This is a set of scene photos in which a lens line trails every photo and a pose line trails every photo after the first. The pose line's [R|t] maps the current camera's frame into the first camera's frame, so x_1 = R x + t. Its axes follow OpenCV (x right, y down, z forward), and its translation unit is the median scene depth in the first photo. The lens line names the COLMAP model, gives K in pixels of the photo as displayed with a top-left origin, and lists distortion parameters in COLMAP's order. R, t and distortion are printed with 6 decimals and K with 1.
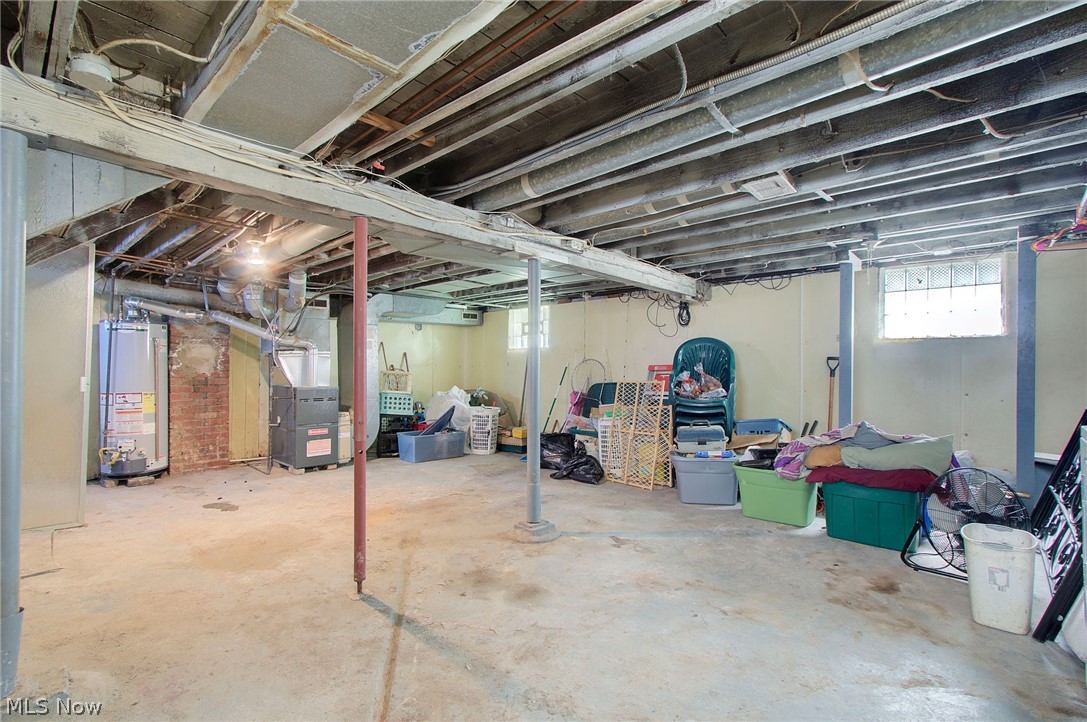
lens RADIAL K [[524.7, 0, 543.5], [0, 524.7, 361.0], [0, 0, 1]] dist [0.000314, 0.000208]
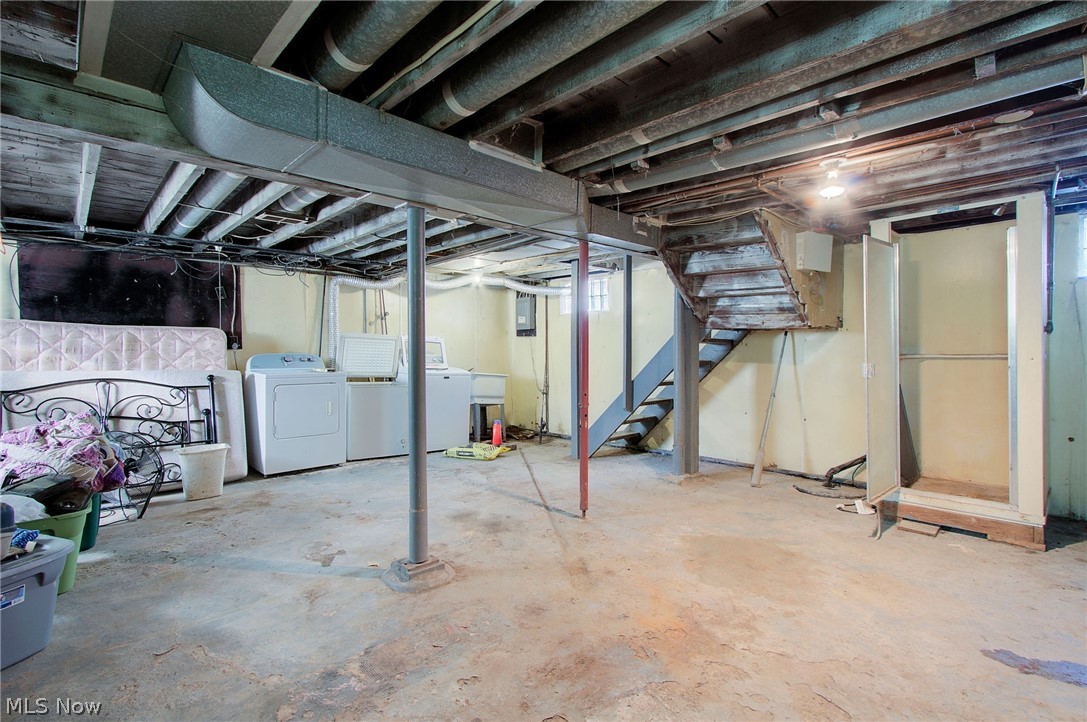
lens RADIAL K [[524.7, 0, 543.5], [0, 524.7, 361.0], [0, 0, 1]] dist [0.000314, 0.000208]
pose [[-0.997890, -0.003252, 0.064853, -0.265752], [-0.002624, 0.999949, 0.009761, 0.015169], [-0.064882, 0.009570, -0.997847, 1.883802]]
